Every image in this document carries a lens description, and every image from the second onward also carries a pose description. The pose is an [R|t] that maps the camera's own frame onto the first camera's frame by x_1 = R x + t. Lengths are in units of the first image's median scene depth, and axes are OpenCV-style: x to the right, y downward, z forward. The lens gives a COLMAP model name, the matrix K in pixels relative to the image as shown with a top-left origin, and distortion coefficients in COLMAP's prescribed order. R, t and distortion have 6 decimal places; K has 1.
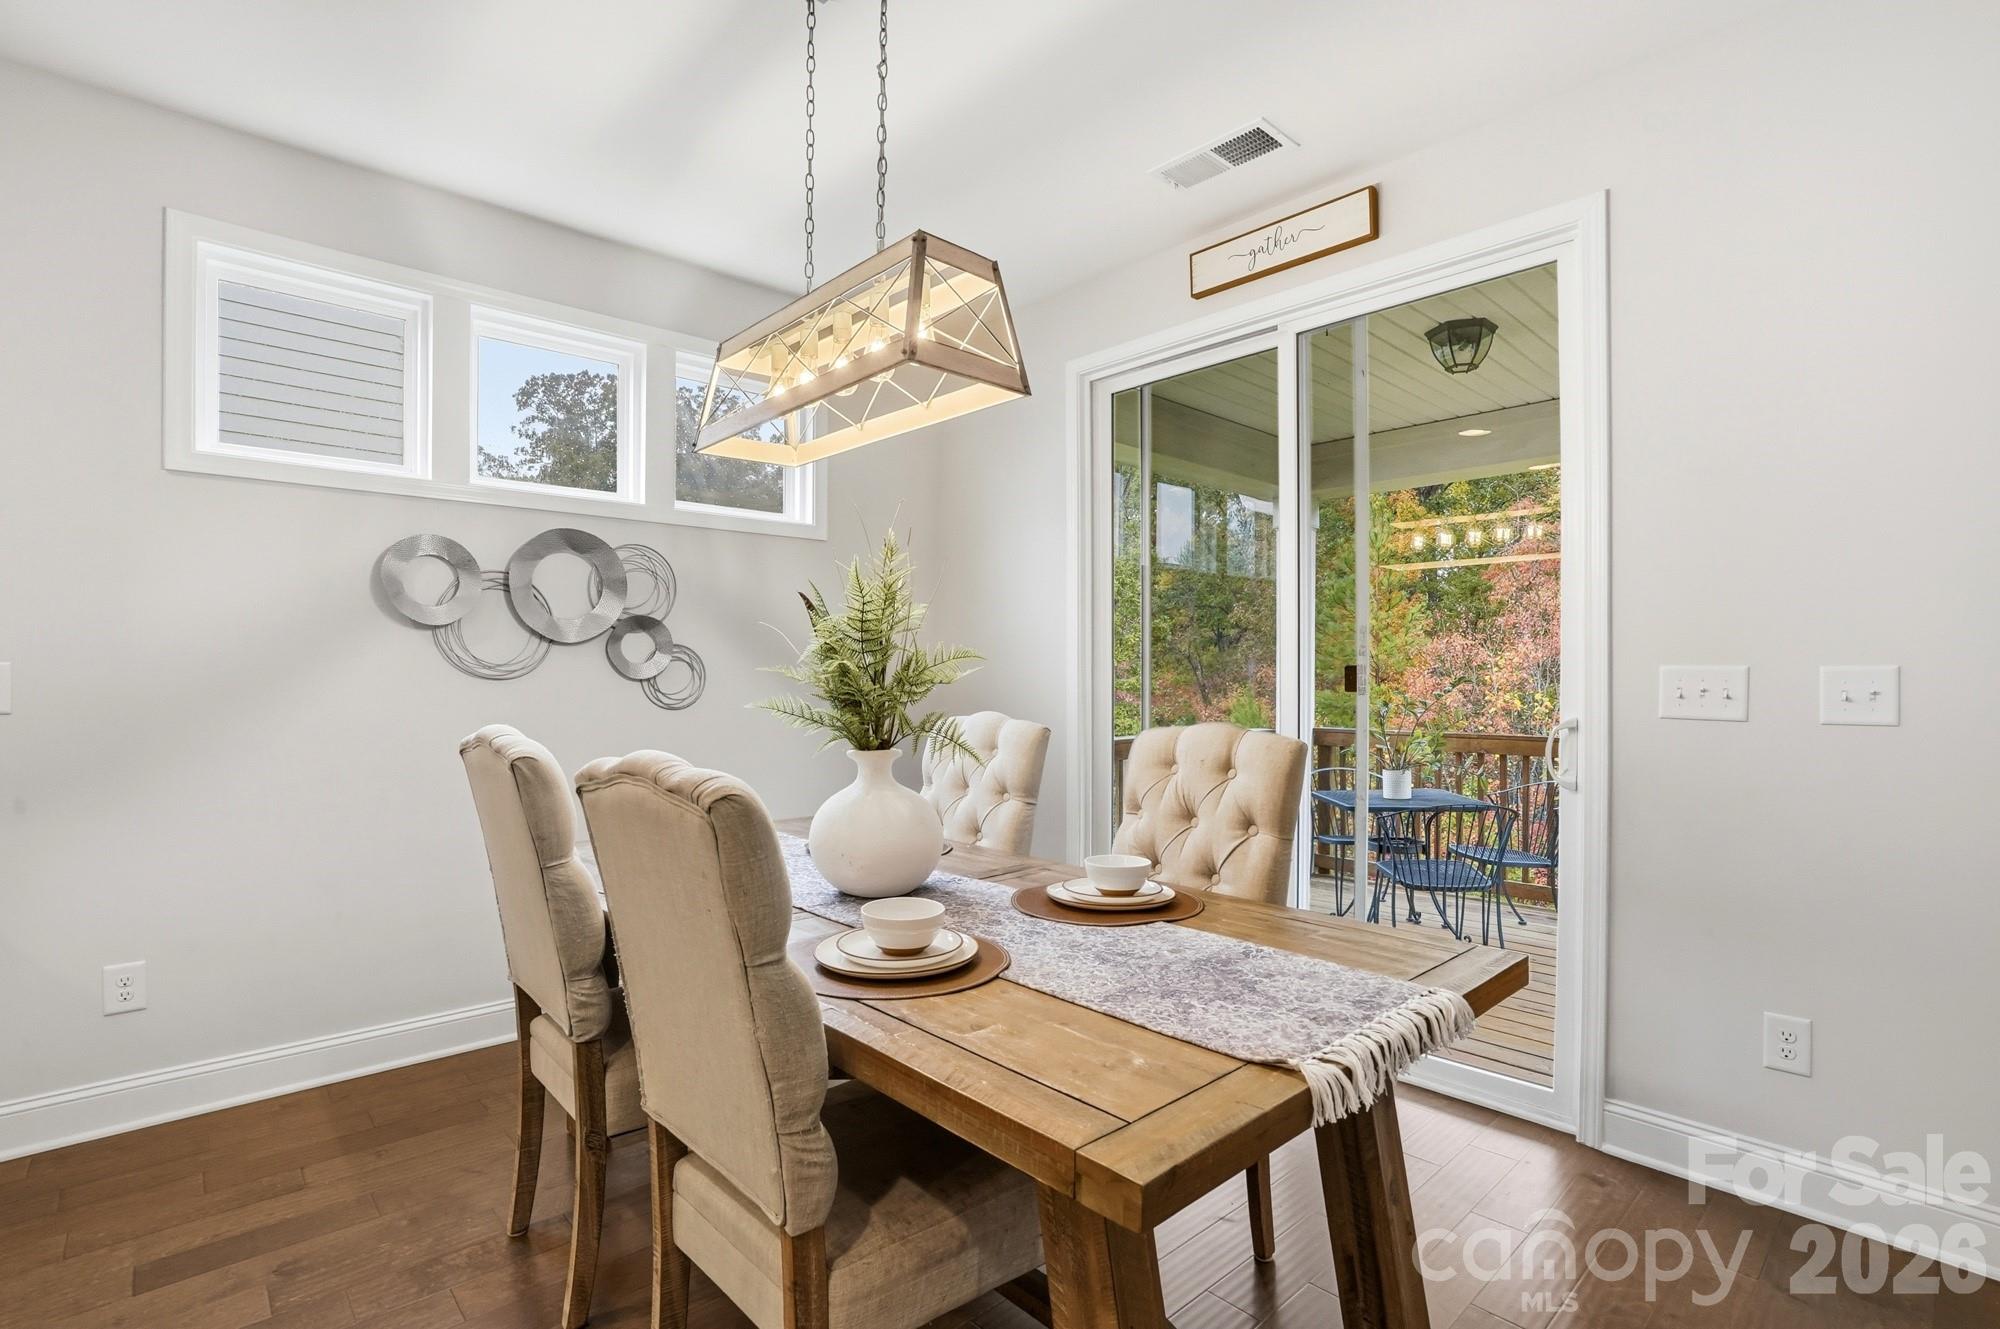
lens RADIAL K [[943.7, 0, 1001.3], [0, 943.7, 684.5], [0, 0, 1]] dist [-0.049915, 0.015539]
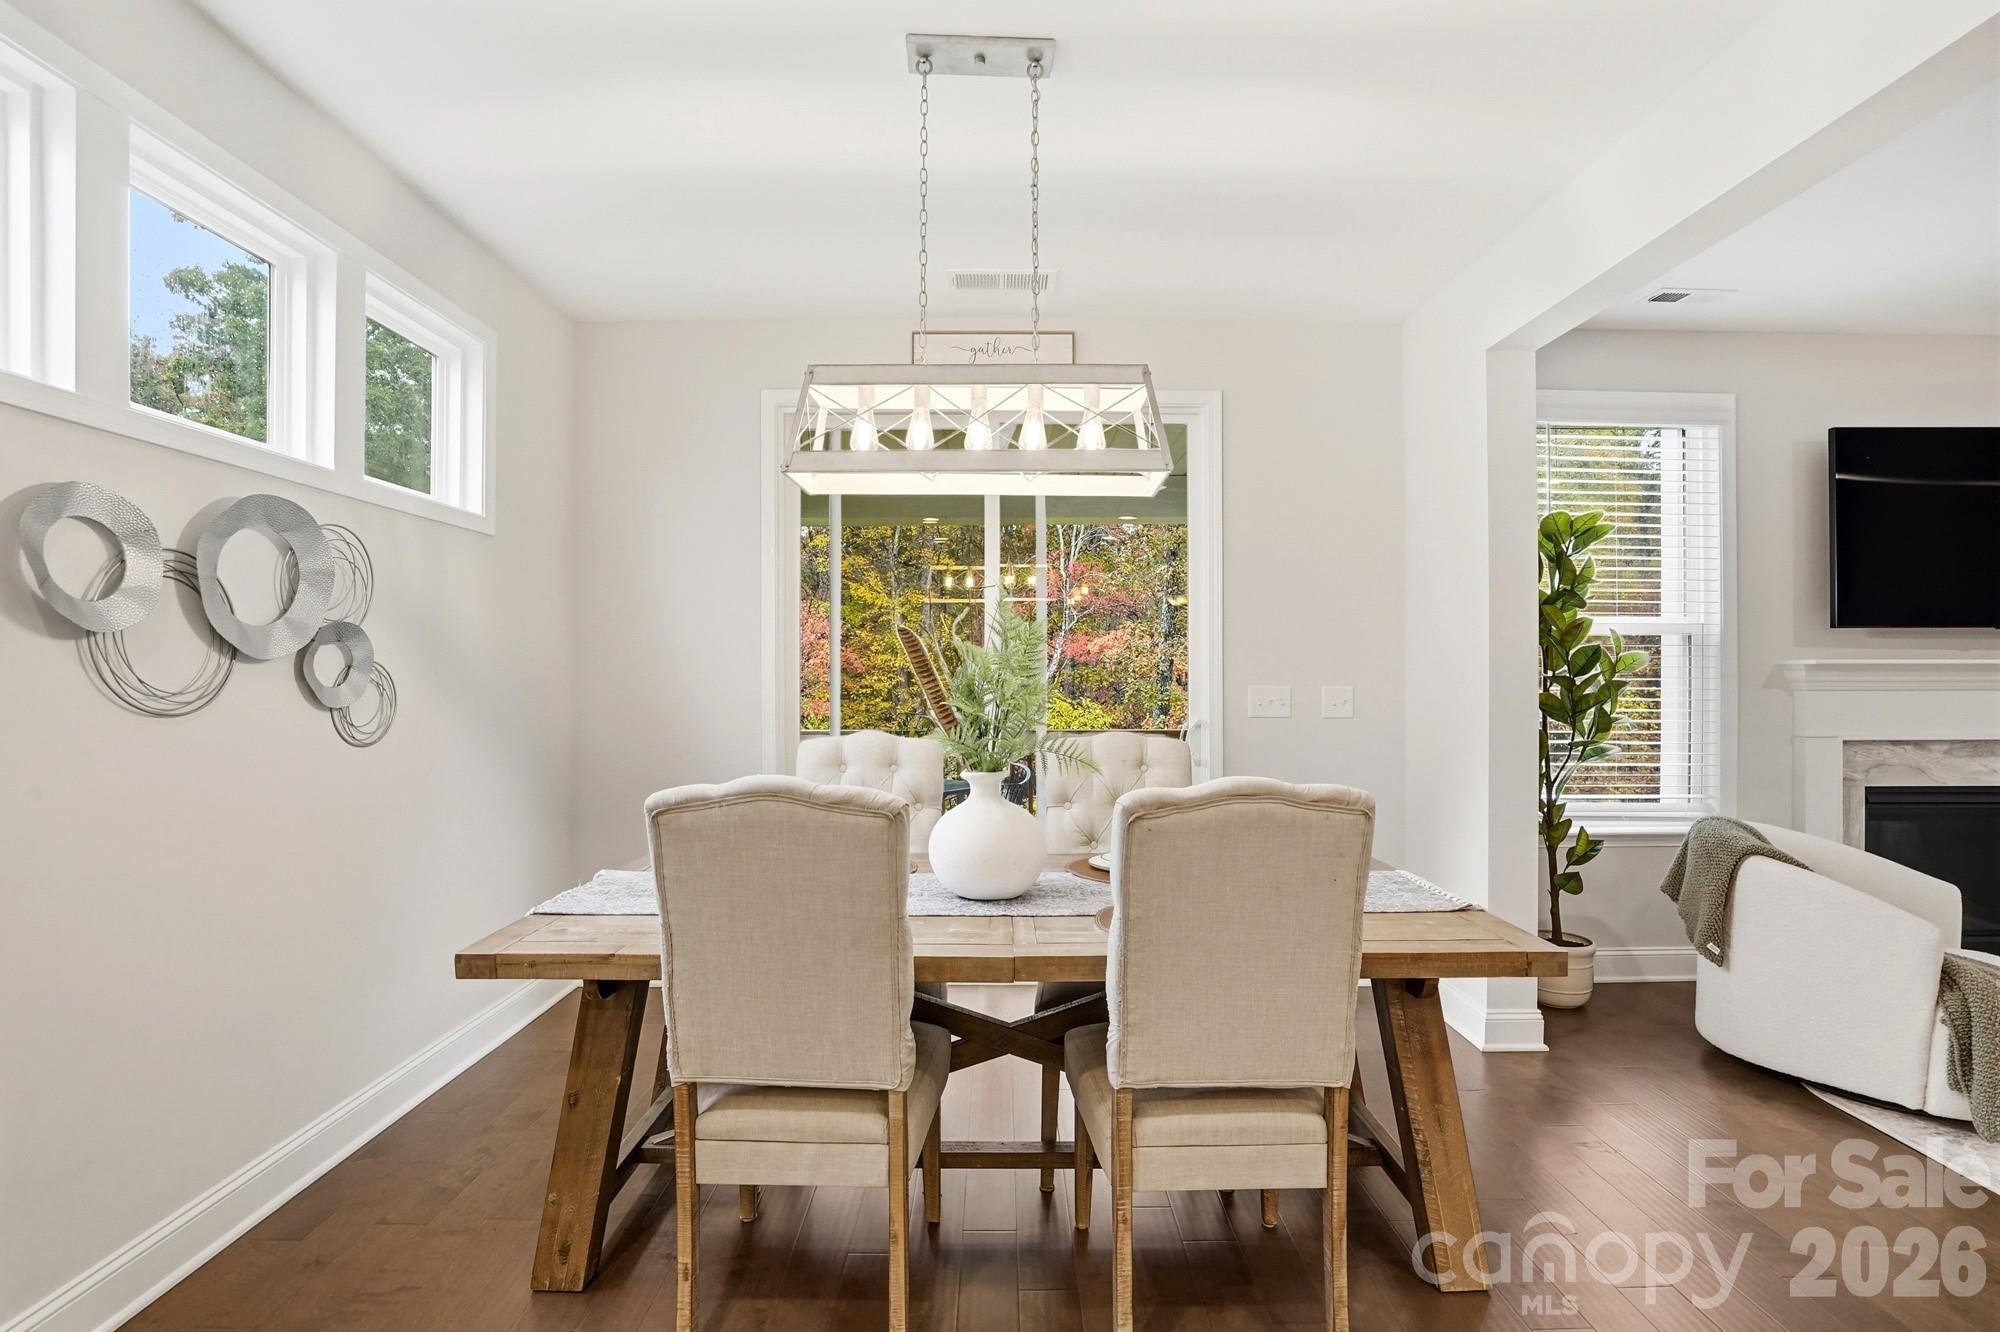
lens RADIAL K [[929.8, 0, 1000.5], [0, 929.8, 676.5], [0, 0, 1]] dist [-0.056427, 0.020679]
pose [[0.677188, -0.003526, 0.735801, -0.636418], [0.008206, 0.999963, -0.002760, -0.027304], [-0.735764, 0.007907, 0.677192, 0.154272]]
